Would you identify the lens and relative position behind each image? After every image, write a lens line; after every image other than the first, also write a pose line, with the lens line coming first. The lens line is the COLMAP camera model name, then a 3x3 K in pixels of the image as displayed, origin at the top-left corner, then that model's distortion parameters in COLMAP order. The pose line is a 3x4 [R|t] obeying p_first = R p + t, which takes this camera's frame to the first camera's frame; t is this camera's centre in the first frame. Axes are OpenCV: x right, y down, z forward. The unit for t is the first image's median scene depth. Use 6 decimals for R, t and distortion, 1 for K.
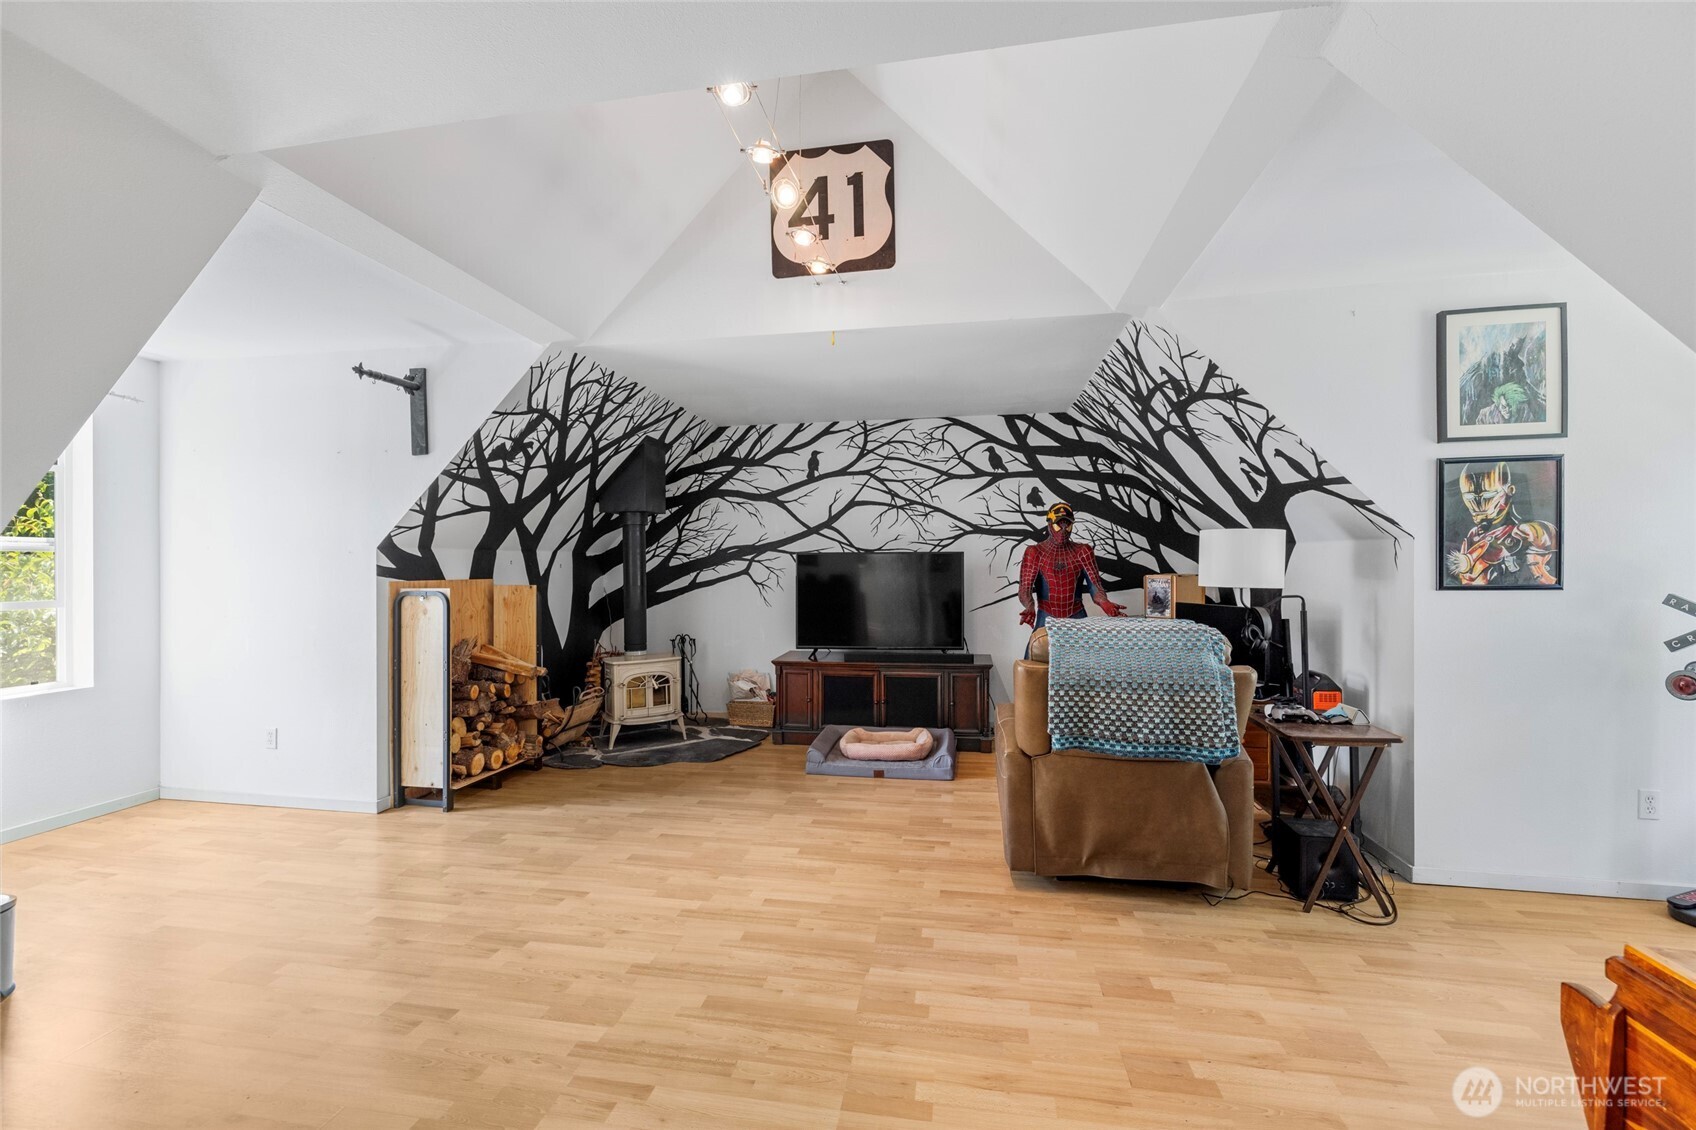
lens RADIAL K [[699.3, 0, 844.6], [0, 699.3, 572.0], [0, 0, 1]] dist [0.000219, -0.000313]
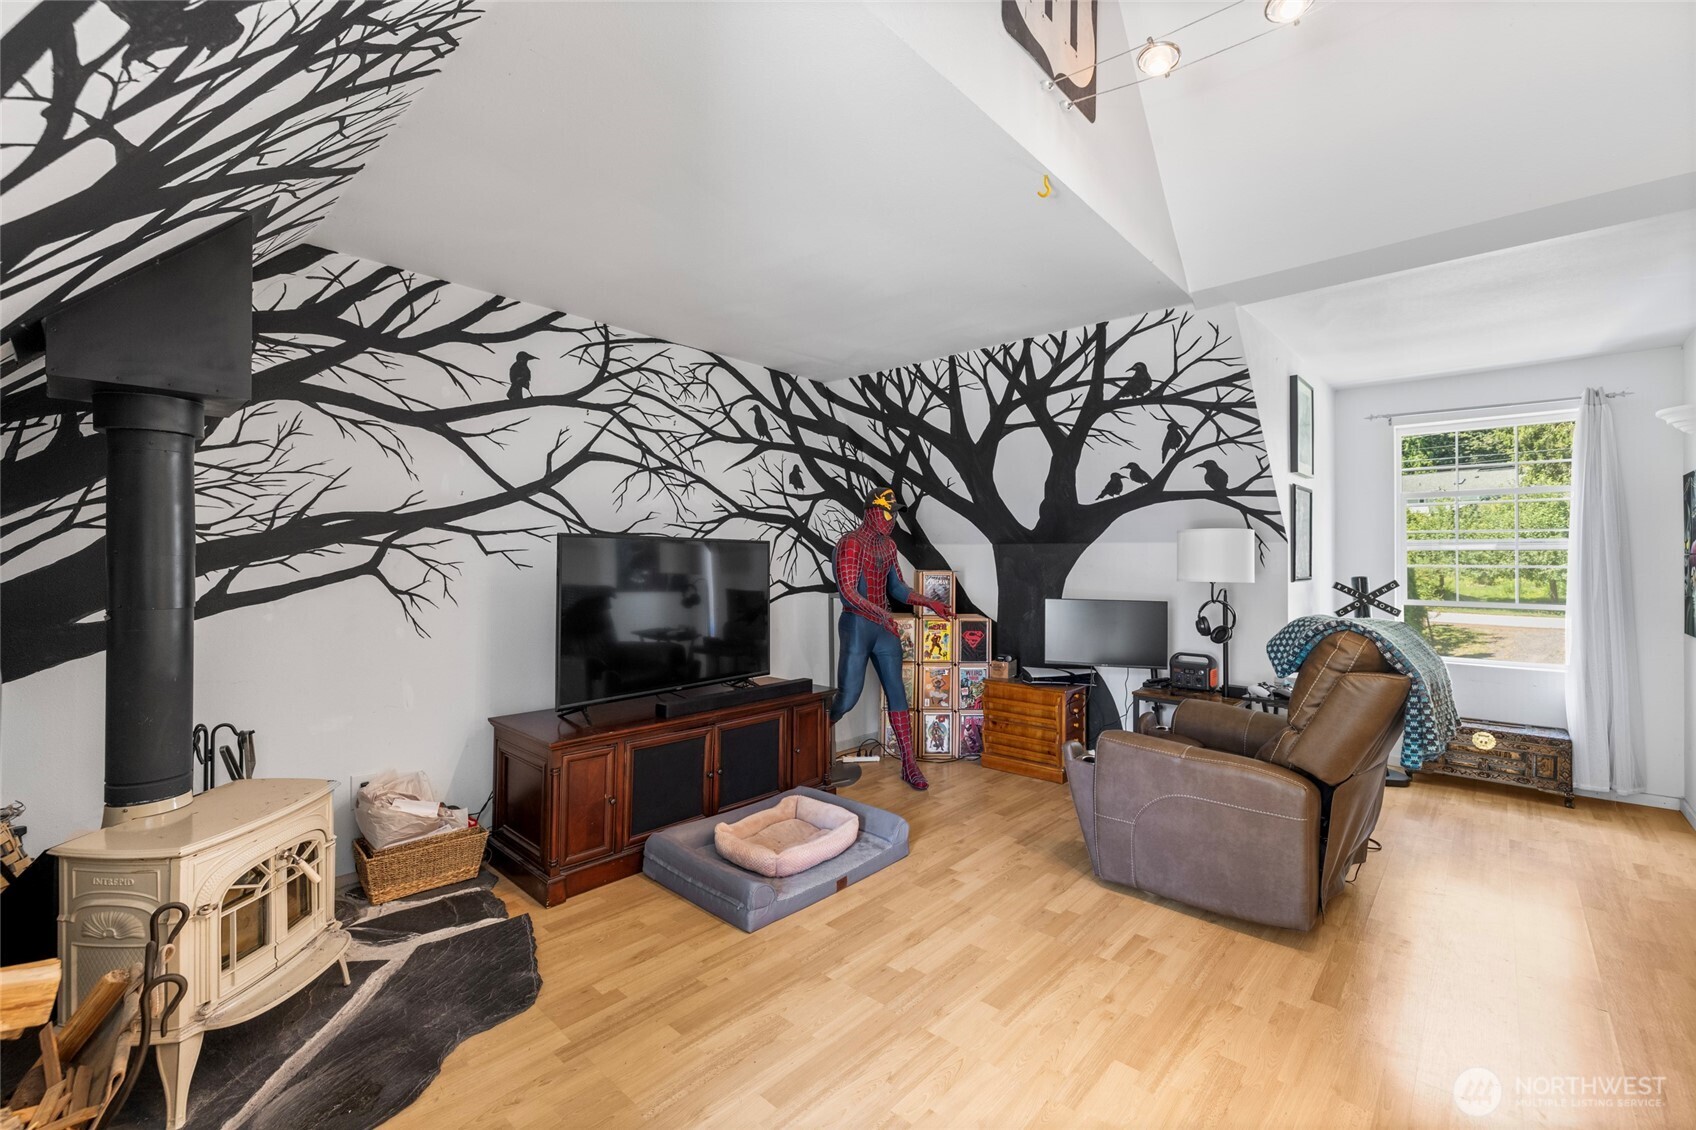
lens RADIAL K [[699.3, 0, 845.1], [0, 699.3, 556.2], [0, 0, 1]] dist [0.000219, -0.000313]
pose [[0.556141, 0.013518, 0.830978, -0.370028], [0.000410, 0.999863, -0.016539, -0.000585], [-0.831088, 0.009538, 0.556060, 0.486002]]
